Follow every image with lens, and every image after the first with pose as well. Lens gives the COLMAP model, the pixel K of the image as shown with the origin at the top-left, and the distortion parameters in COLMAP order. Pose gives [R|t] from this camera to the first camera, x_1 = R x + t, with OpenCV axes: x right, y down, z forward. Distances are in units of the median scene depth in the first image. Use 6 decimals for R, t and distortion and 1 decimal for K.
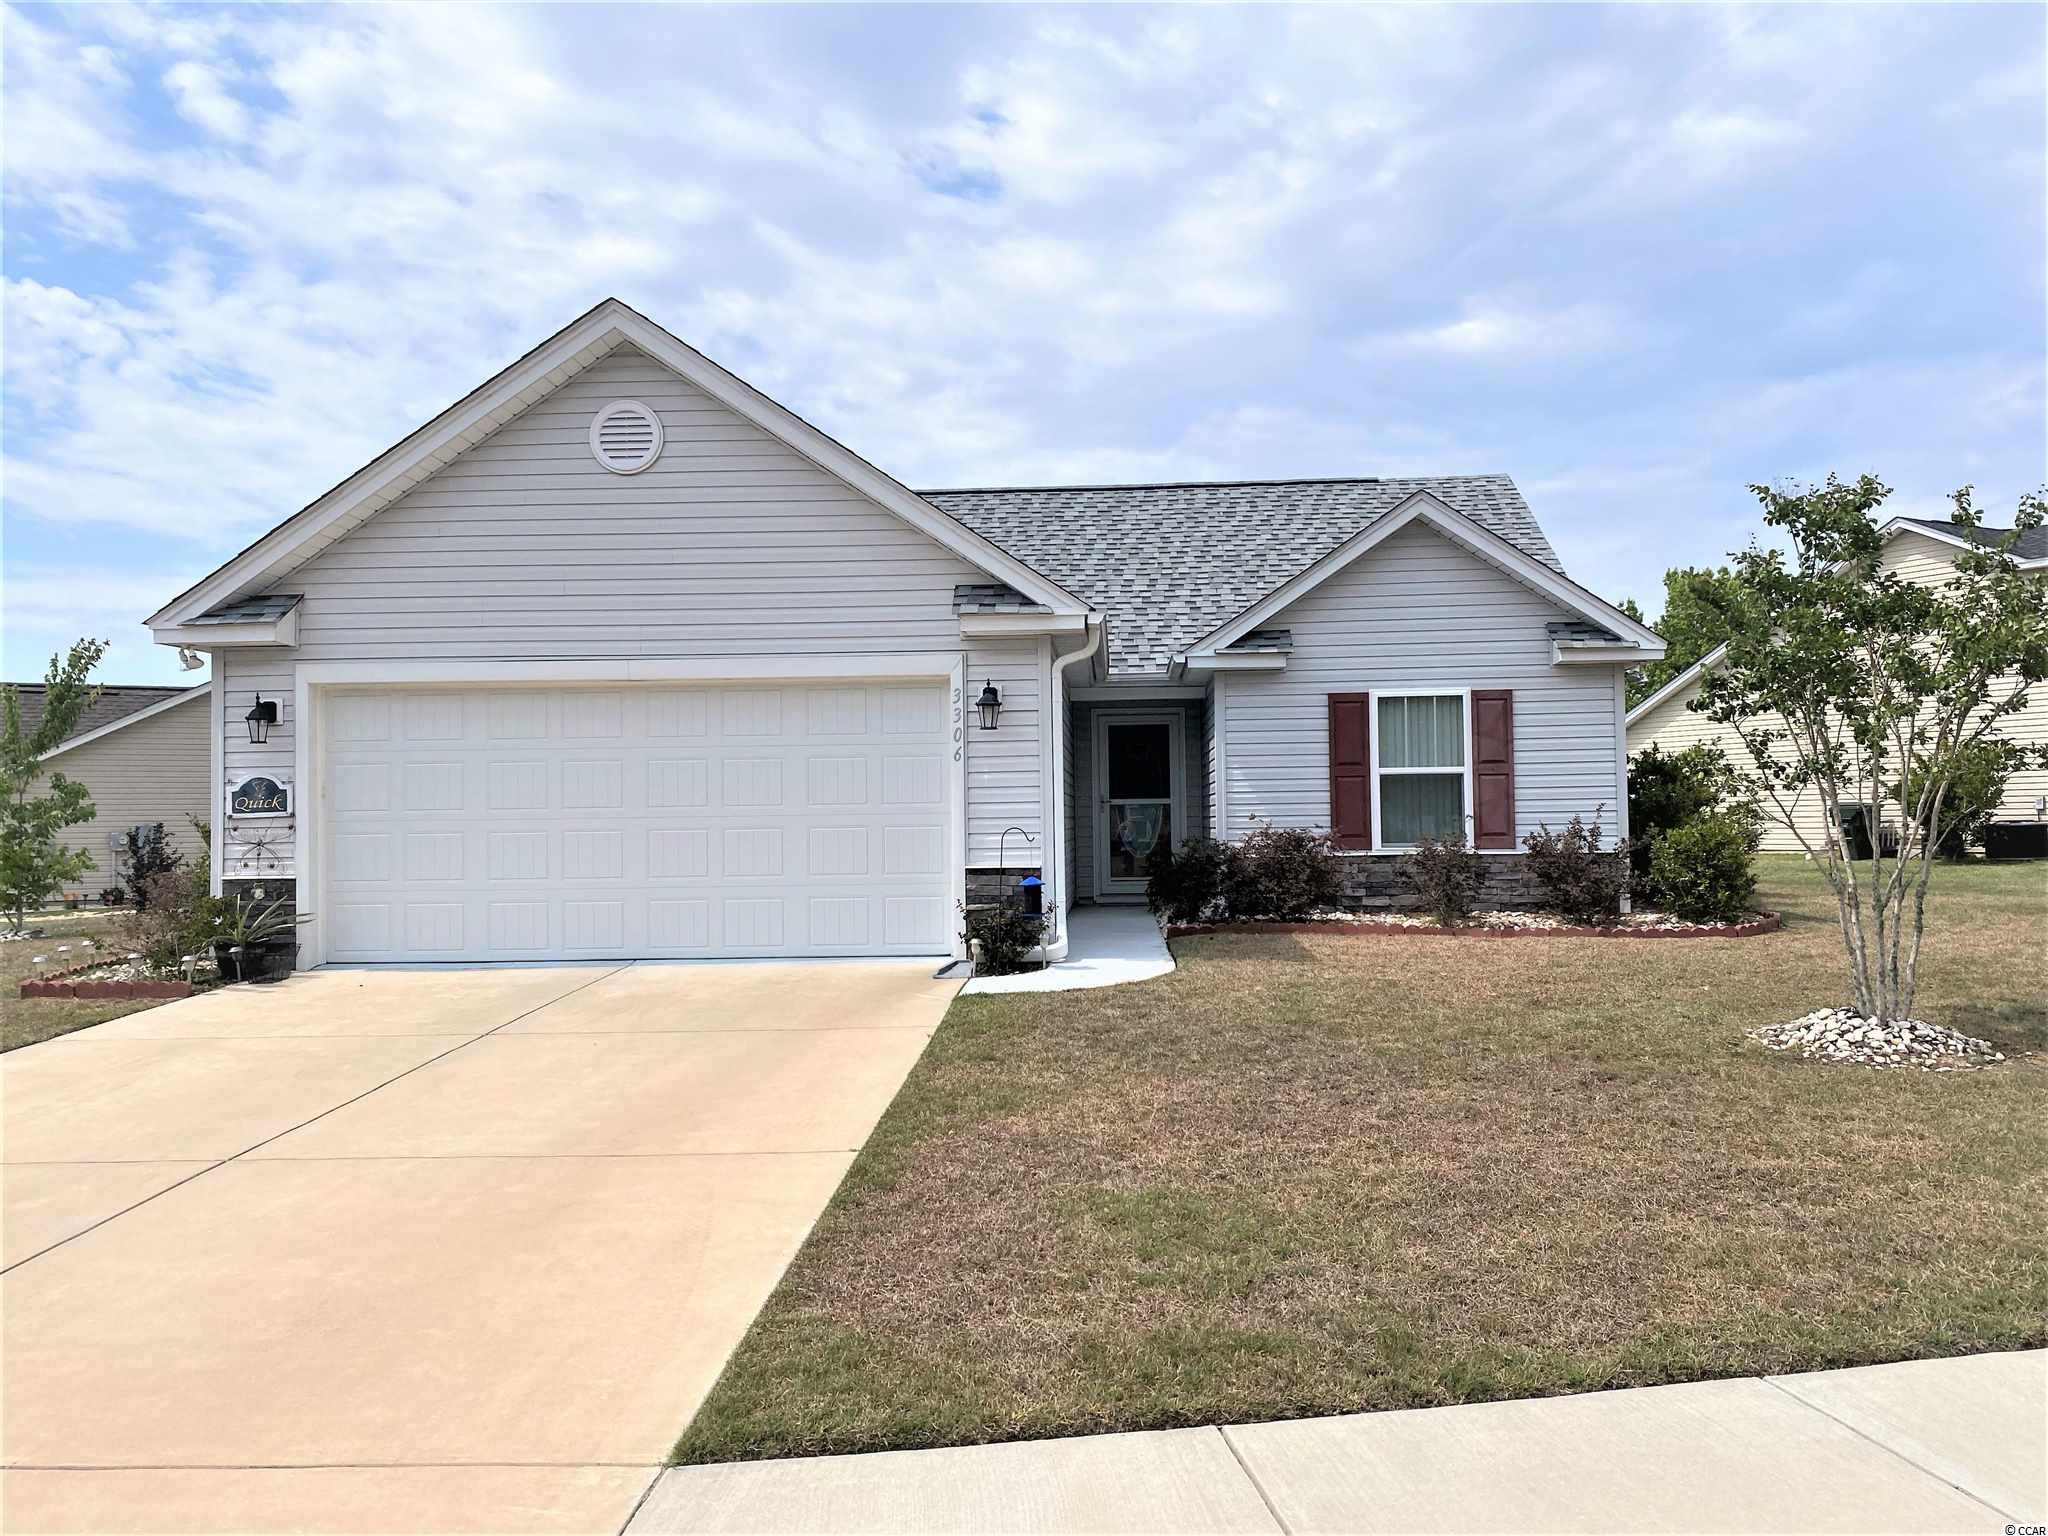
lens RADIAL K [[1521.5, 0, 1024.0], [0, 1521.5, 768.0], [0, 0, 1]] dist [0.008735, 0.031940]
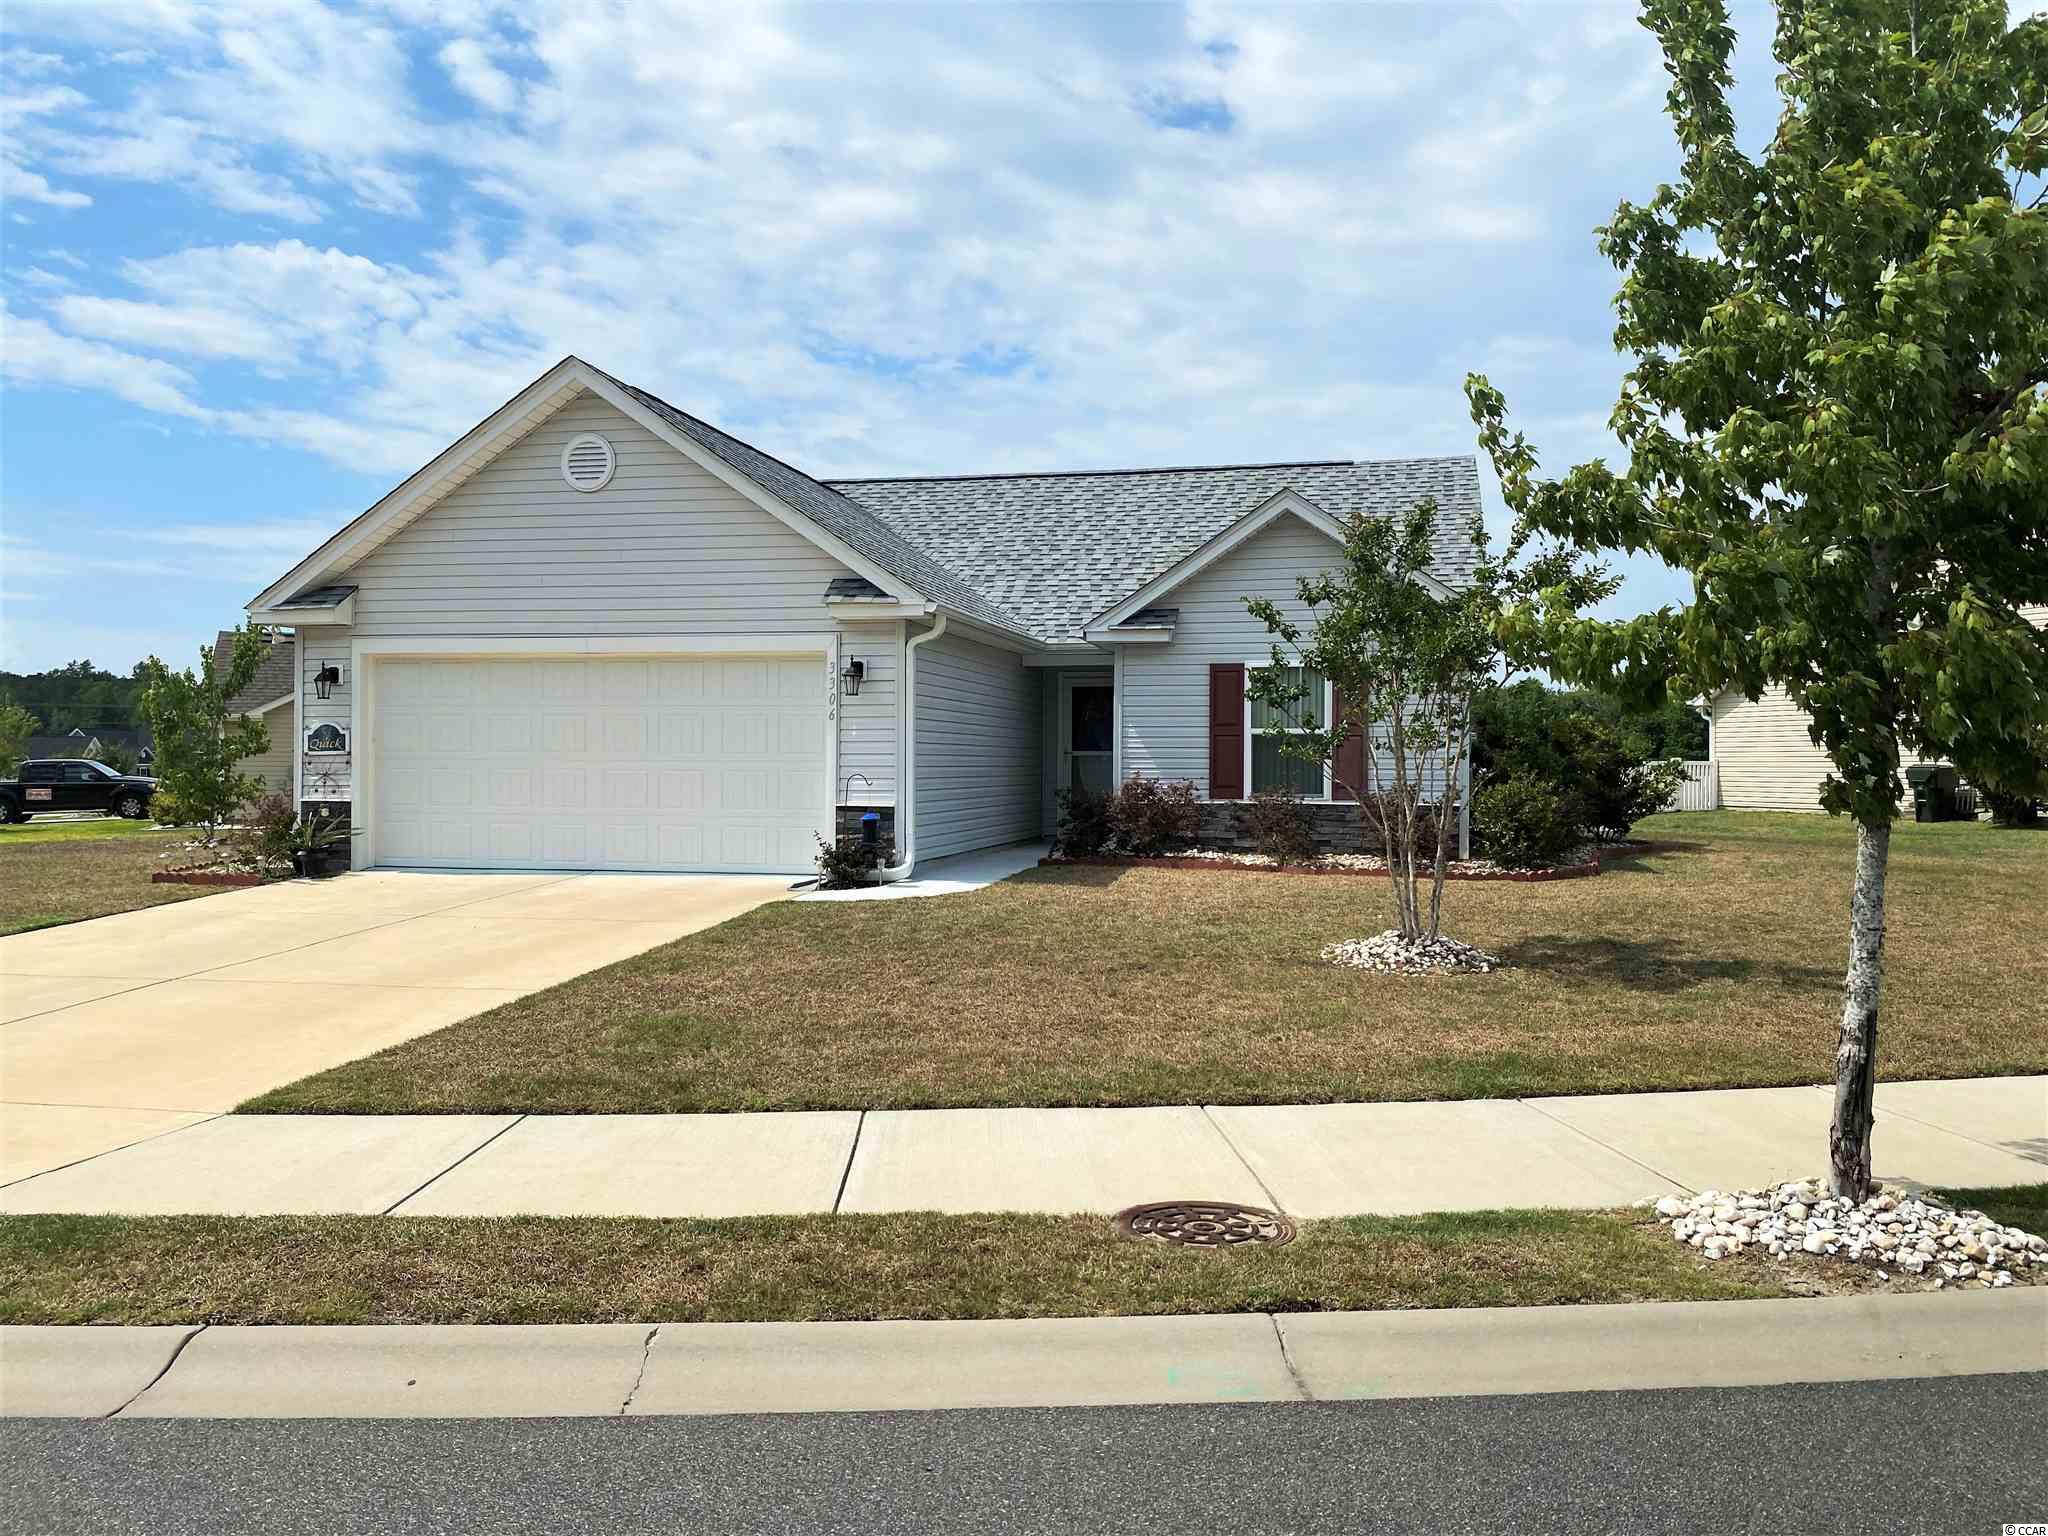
lens RADIAL K [[1535.3, 0, 1024.0], [0, 1535.3, 768.0], [0, 0, 1]] dist [0.048063, 0.008789]
pose [[0.987071, 0.018576, -0.159205, 0.180397], [-0.013043, 0.999276, 0.035728, -0.007038], [0.159753, -0.033190, 0.986599, -0.132938]]
